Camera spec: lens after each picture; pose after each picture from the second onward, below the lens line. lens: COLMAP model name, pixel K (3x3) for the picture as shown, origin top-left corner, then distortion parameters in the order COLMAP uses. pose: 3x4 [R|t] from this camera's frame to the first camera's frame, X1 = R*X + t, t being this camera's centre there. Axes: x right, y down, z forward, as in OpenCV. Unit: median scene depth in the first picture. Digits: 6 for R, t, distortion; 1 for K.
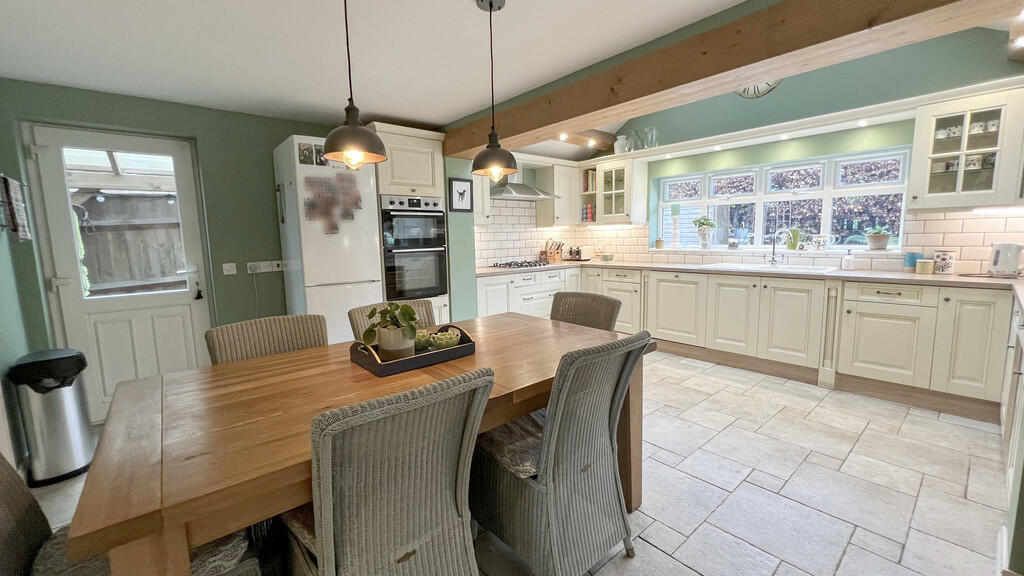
lens RADIAL K [[409.7, 0, 509.4], [0, 409.7, 287.3], [0, 0, 1]] dist [-0.001259, 0.000395]
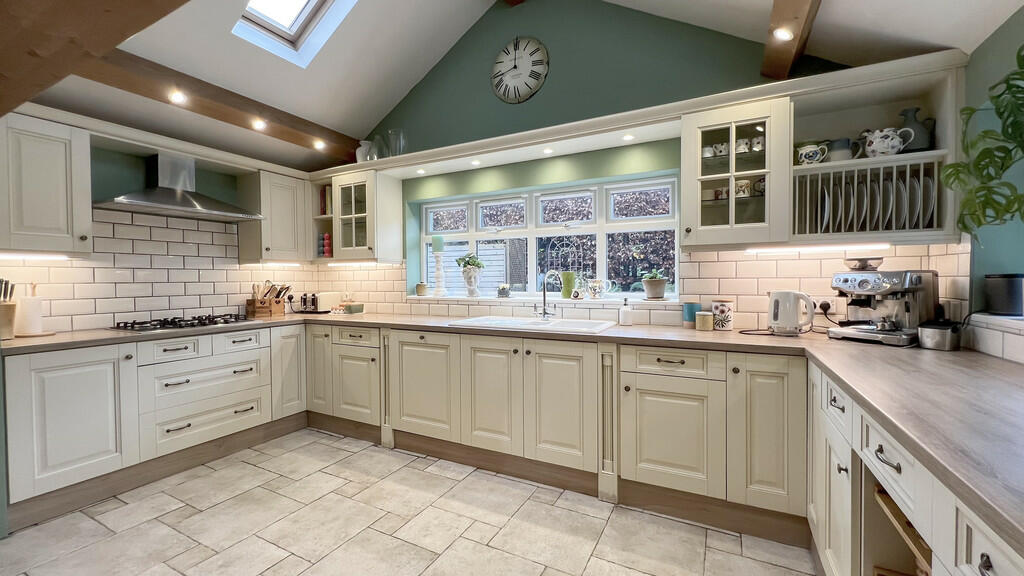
lens RADIAL K [[409.7, 0, 511.2], [0, 409.7, 286.9], [0, 0, 1]] dist [-0.001259, 0.000395]
pose [[0.928081, 0.009134, 0.372266, 0.325104], [0.032561, 0.993879, -0.105562, -0.037436], [-0.370951, 0.110092, 0.922104, 0.347991]]
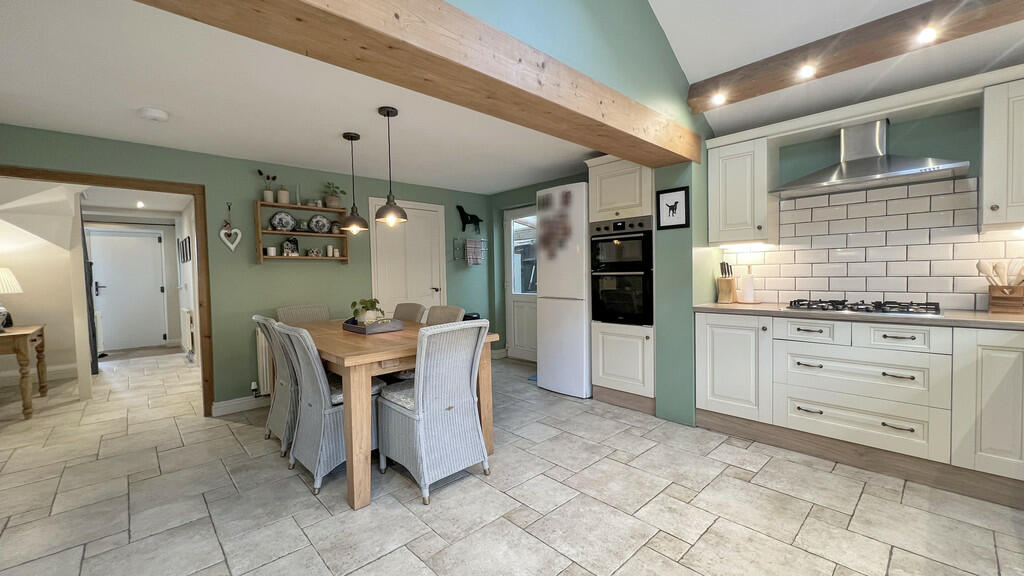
lens RADIAL K [[409.7, 0, 505.5], [0, 409.7, 287.6], [0, 0, 1]] dist [-0.001259, 0.000395]
pose [[0.030661, 0.061269, -0.997650, 0.725999], [-0.102402, 0.993060, 0.057840, -0.083813], [0.994270, 0.100388, 0.036723, 0.676282]]
